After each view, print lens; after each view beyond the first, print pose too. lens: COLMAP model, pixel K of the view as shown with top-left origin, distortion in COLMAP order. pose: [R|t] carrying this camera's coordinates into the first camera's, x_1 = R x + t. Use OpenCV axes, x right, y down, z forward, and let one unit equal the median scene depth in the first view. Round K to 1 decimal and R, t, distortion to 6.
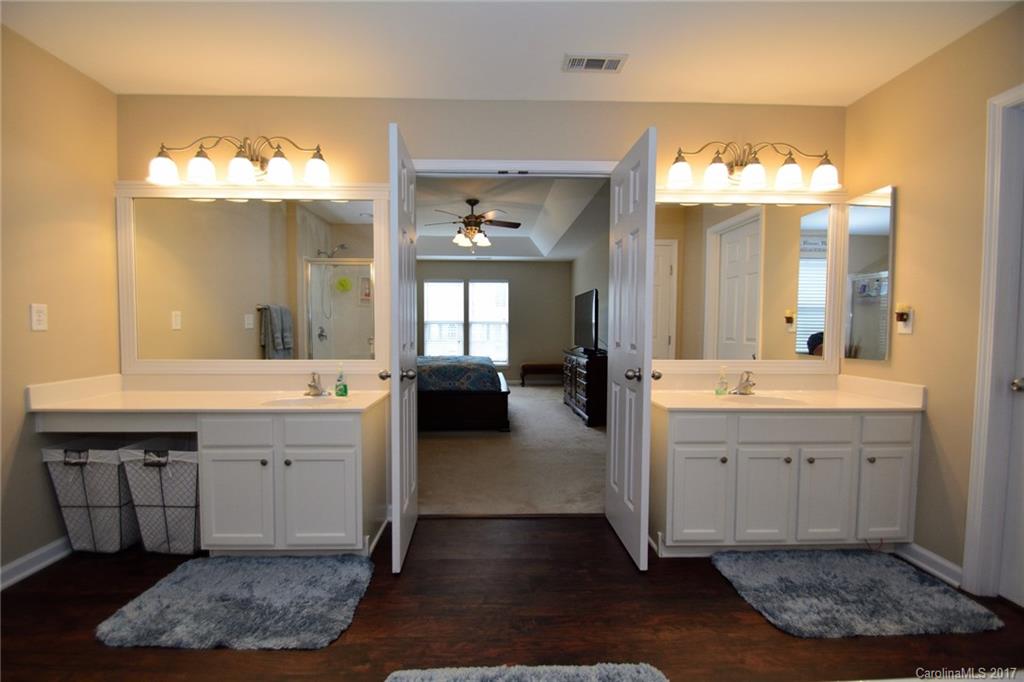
lens RADIAL K [[451.5, 0, 502.3], [0, 451.5, 342.5], [0, 0, 1]] dist [0.000127, -0.003316]
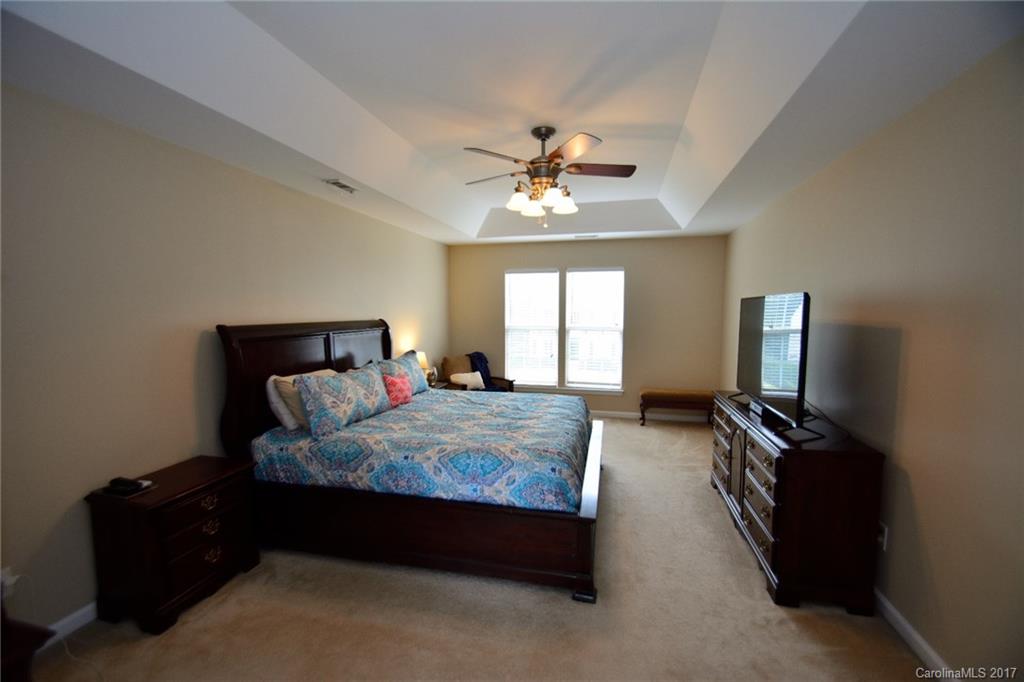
lens RADIAL K [[451.5, 0, 495.5], [0, 451.5, 349.0], [0, 0, 1]] dist [0.000127, -0.003316]
pose [[0.957017, 0.021811, -0.289210, 0.040791], [-0.005992, 0.998442, 0.055470, -0.077197], [0.289969, -0.051353, 0.955657, 0.434927]]
